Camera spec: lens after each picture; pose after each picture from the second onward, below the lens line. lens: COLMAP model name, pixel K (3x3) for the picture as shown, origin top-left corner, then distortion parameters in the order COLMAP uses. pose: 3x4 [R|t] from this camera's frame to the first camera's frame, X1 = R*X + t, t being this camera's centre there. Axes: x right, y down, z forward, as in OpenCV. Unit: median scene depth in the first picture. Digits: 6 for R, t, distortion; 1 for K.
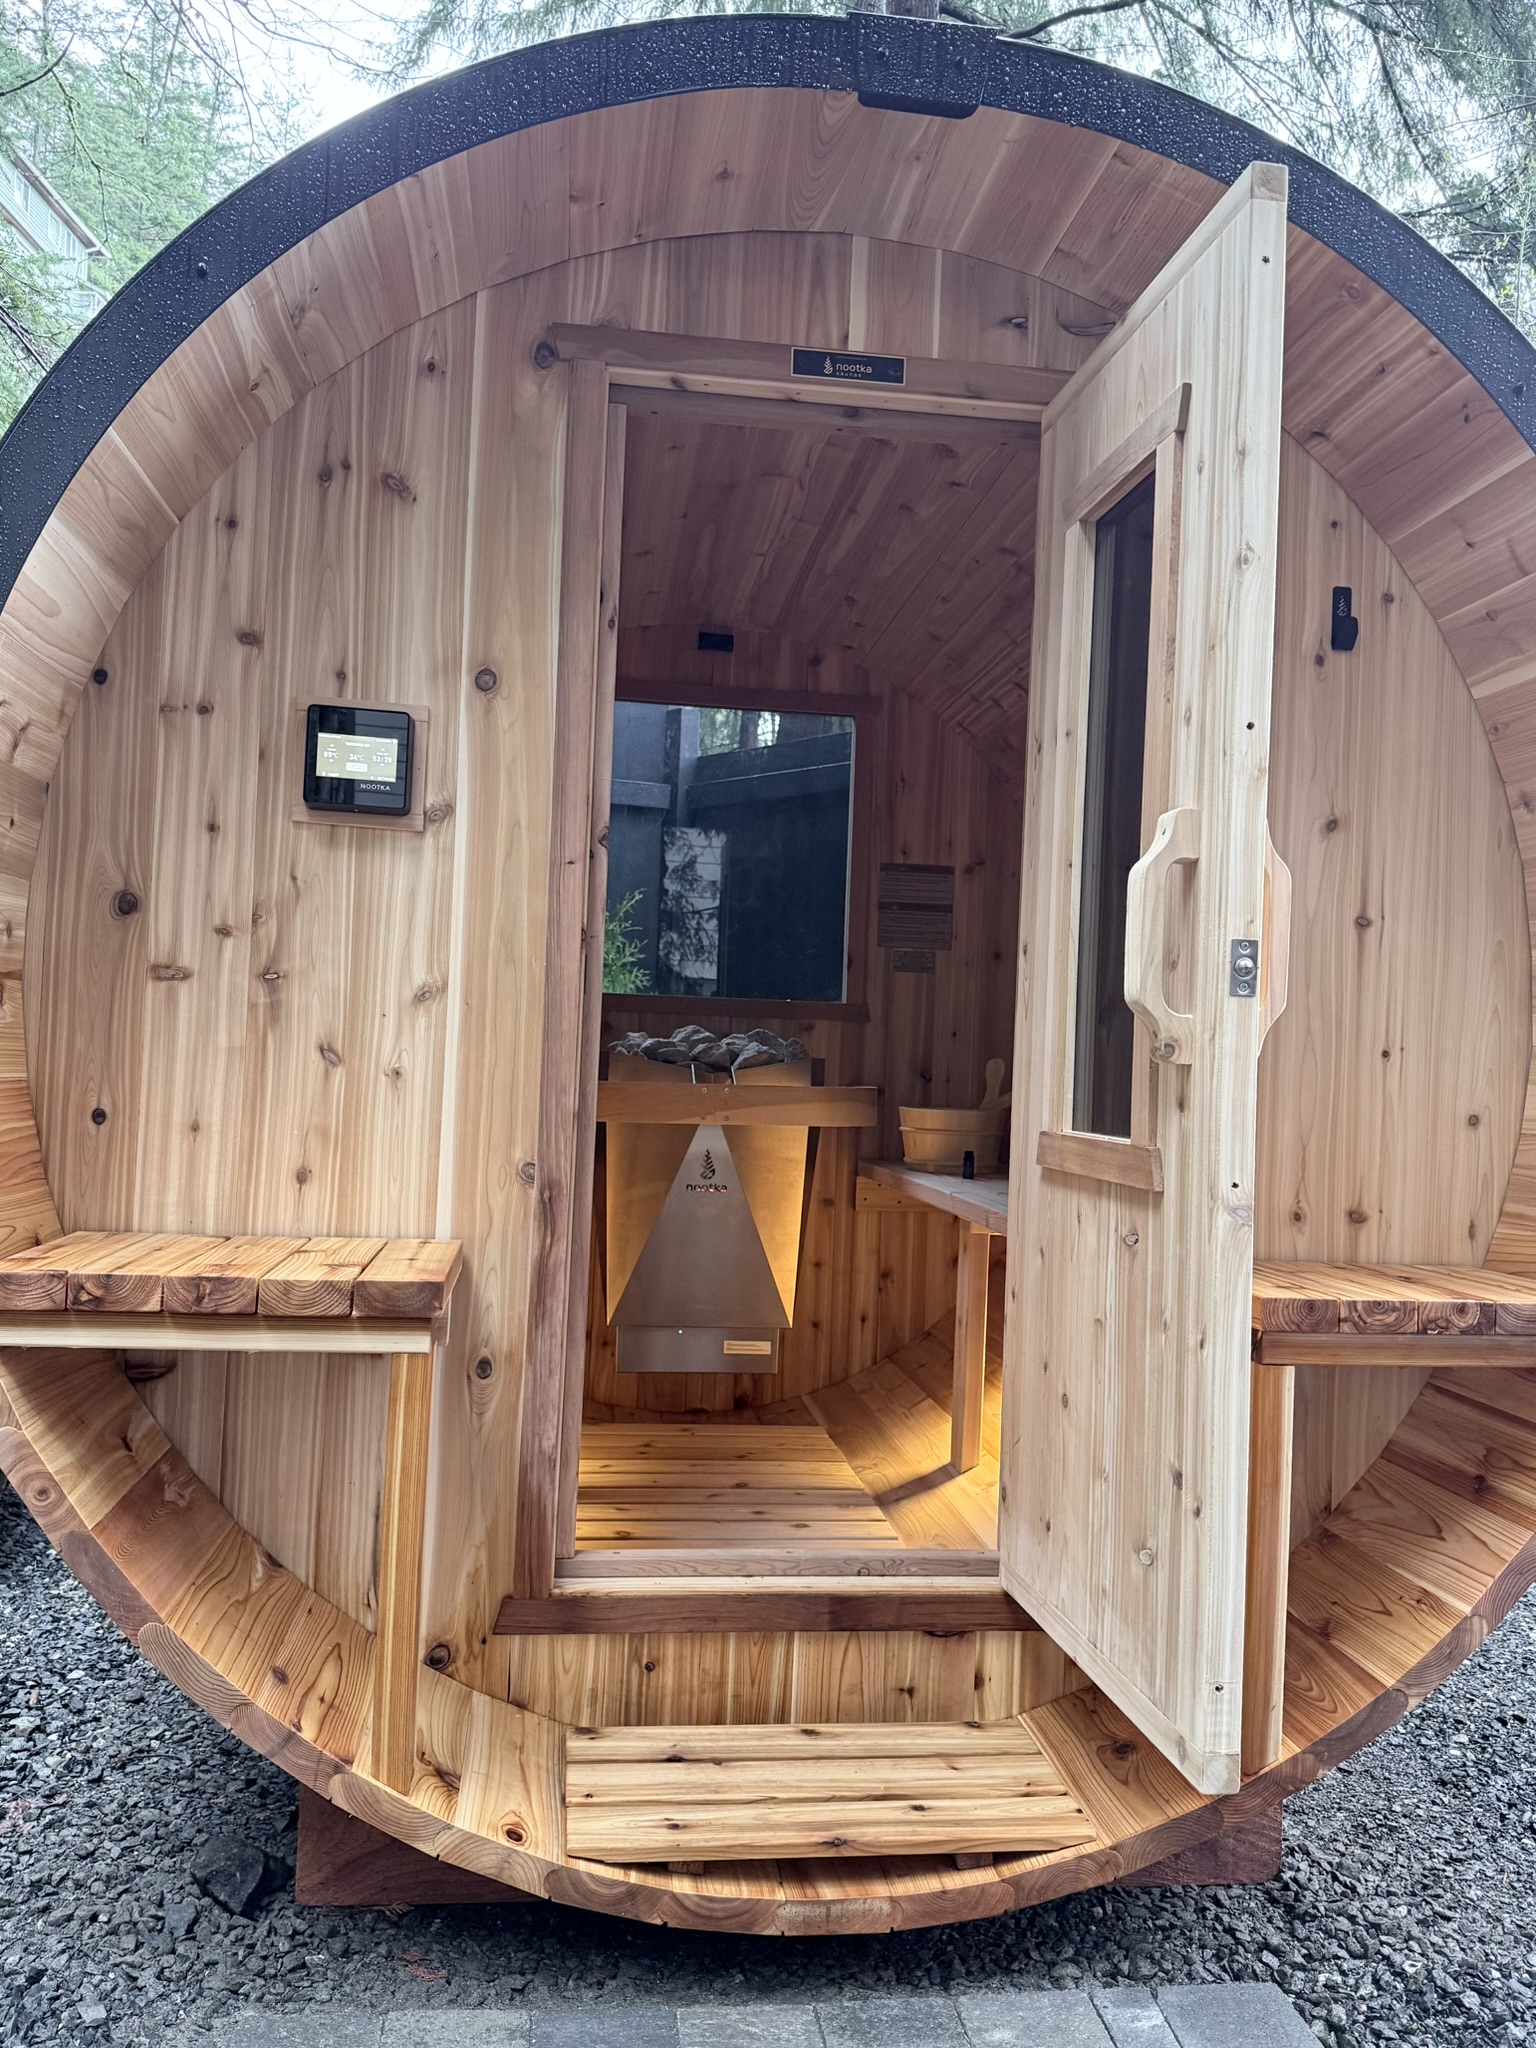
lens RADIAL K [[1544.8, 0, 768.0], [0, 1544.8, 1024.0], [0, 0, 1]] dist [0.161246, -0.313261]
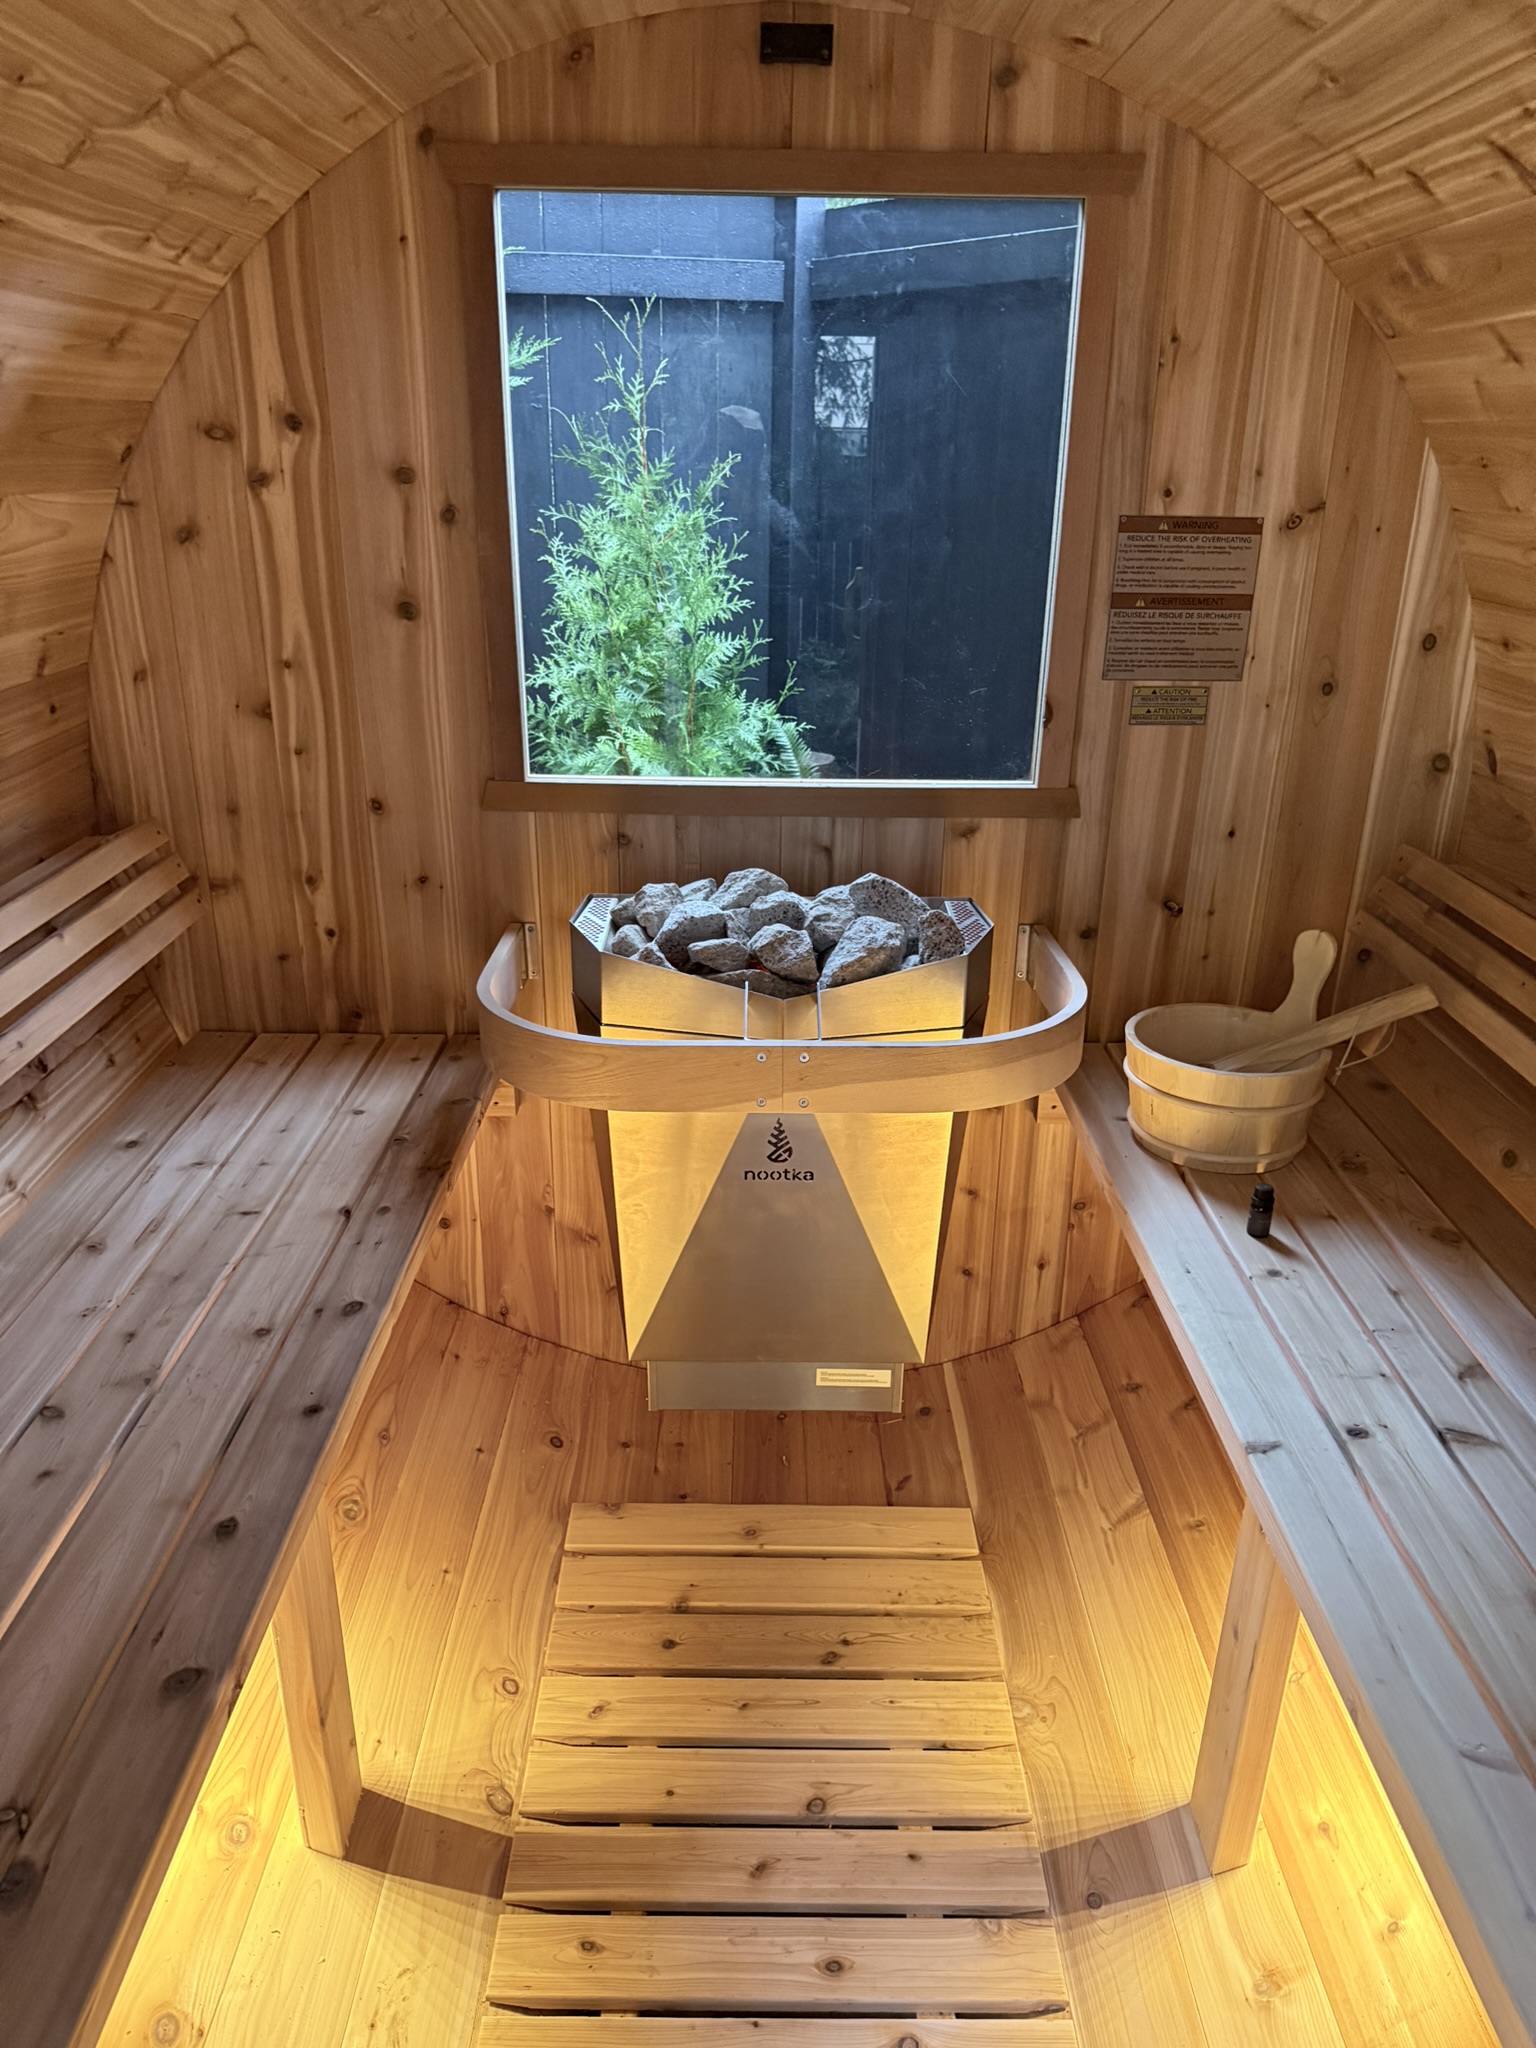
lens RADIAL K [[1413.5, 0, 768.0], [0, 1413.5, 1024.0], [0, 0, 1]] dist [0.039101, -0.053126]
pose [[0.991878, 0.023480, -0.125010, 0.021173], [0.027813, 0.918995, 0.393288, -0.153721], [0.124118, -0.393570, 0.910877, 0.530811]]
